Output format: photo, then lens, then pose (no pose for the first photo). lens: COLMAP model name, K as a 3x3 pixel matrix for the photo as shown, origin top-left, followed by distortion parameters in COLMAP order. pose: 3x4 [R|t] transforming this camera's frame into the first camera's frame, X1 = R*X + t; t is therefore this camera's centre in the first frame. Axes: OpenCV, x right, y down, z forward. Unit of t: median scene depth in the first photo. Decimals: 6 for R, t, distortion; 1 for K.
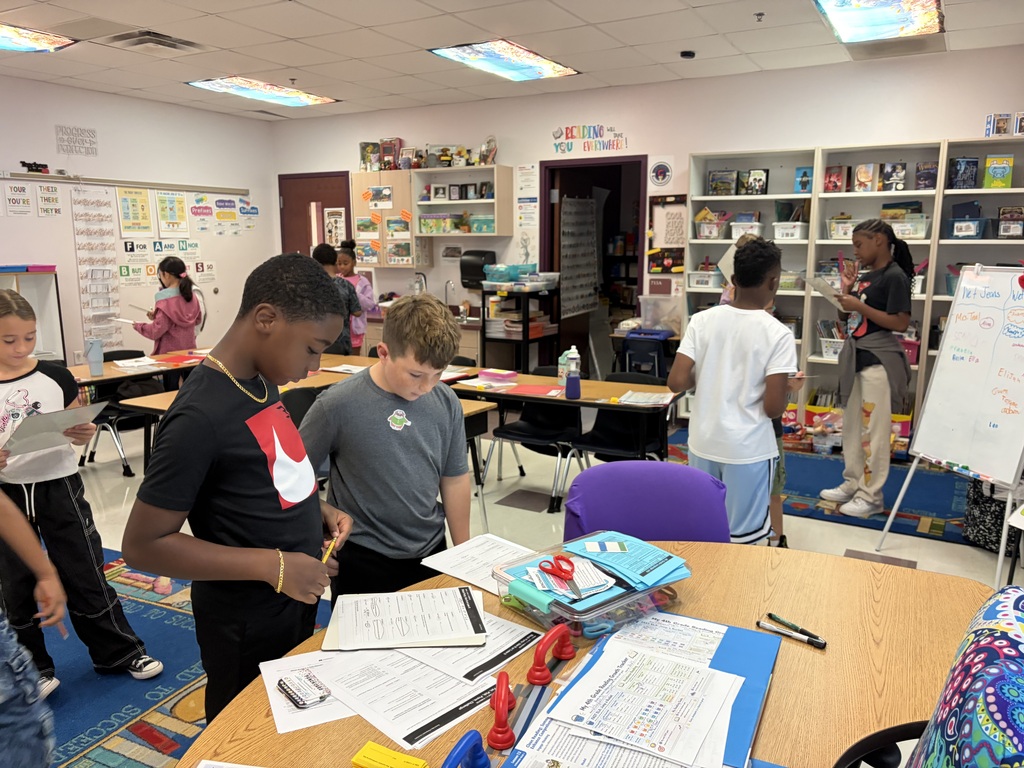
lens RADIAL K [[778.0, 0, 518.5], [0, 778.0, 385.8], [0, 0, 1]] dist [0.048083, -0.034292]
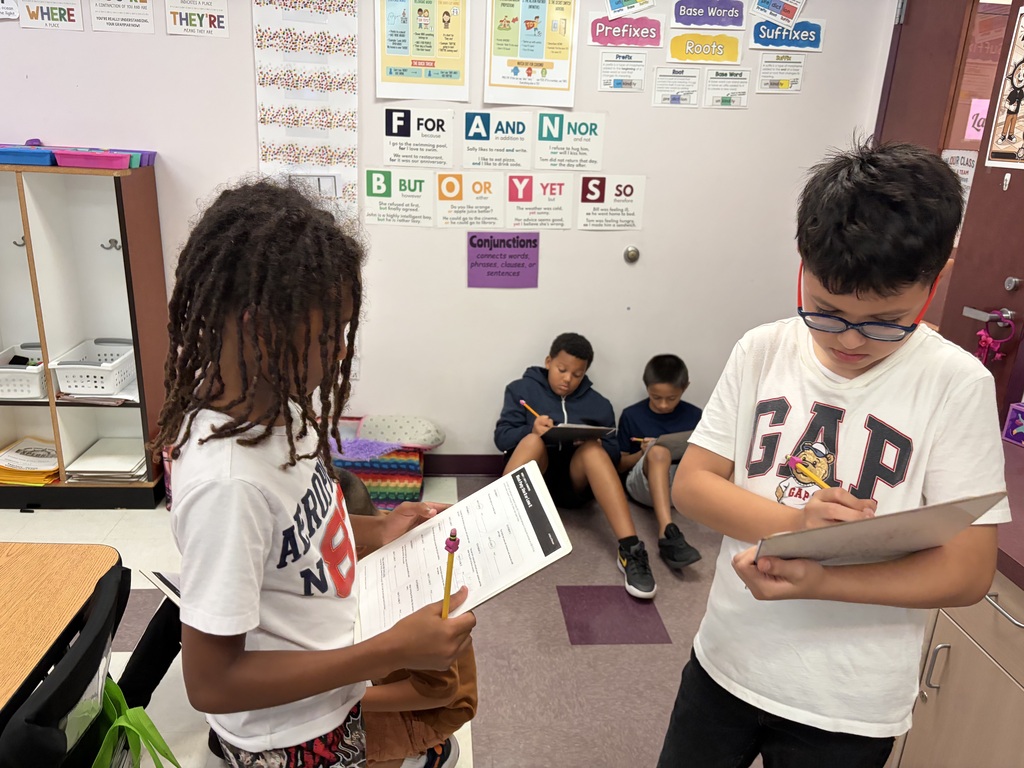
lens RADIAL K [[812.3, 0, 512.0], [0, 812.3, 384.0], [0, 0, 1]] dist [0.004717, 0.010761]
pose [[0.562284, 0.278293, -0.778711, -0.107344], [-0.198618, 0.959556, 0.199507, -0.143845], [0.802738, 0.042486, 0.594817, 0.808688]]
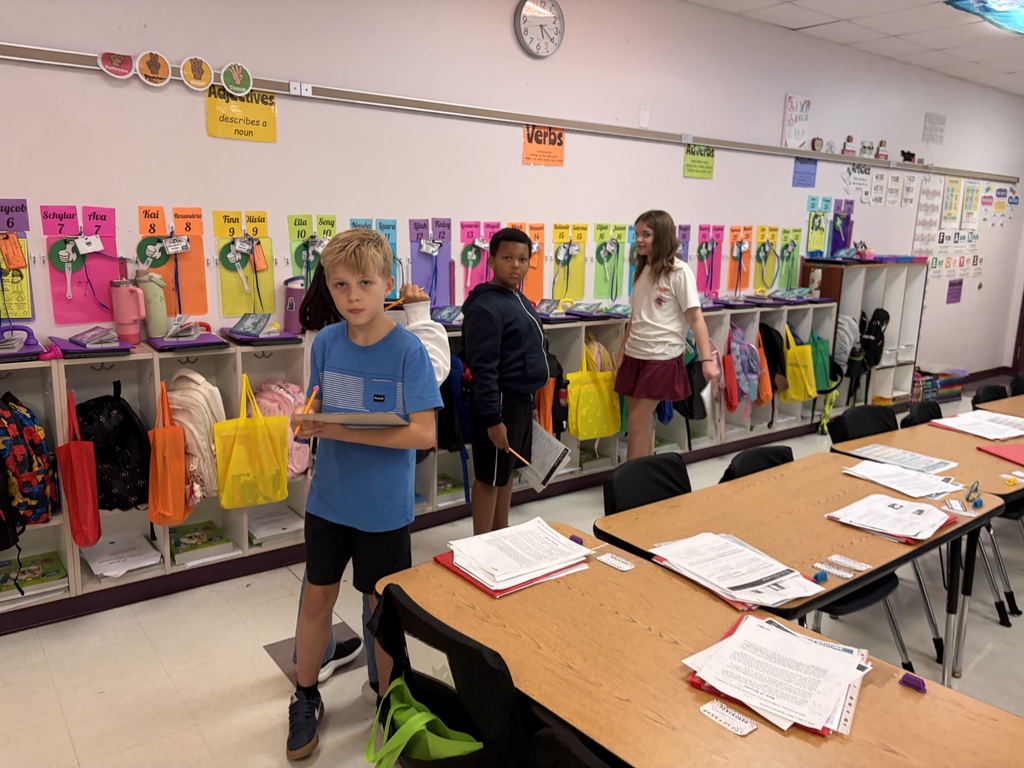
lens RADIAL K [[770.0, 0, 507.4], [0, 770.0, 383.6], [0, 0, 1]] dist [0.057460, -0.076303]
pose [[0.919105, 0.101150, -0.380807, -0.603186], [-0.095658, 0.994855, 0.033376, 0.020333], [0.382224, 0.005751, 0.924052, -0.086687]]
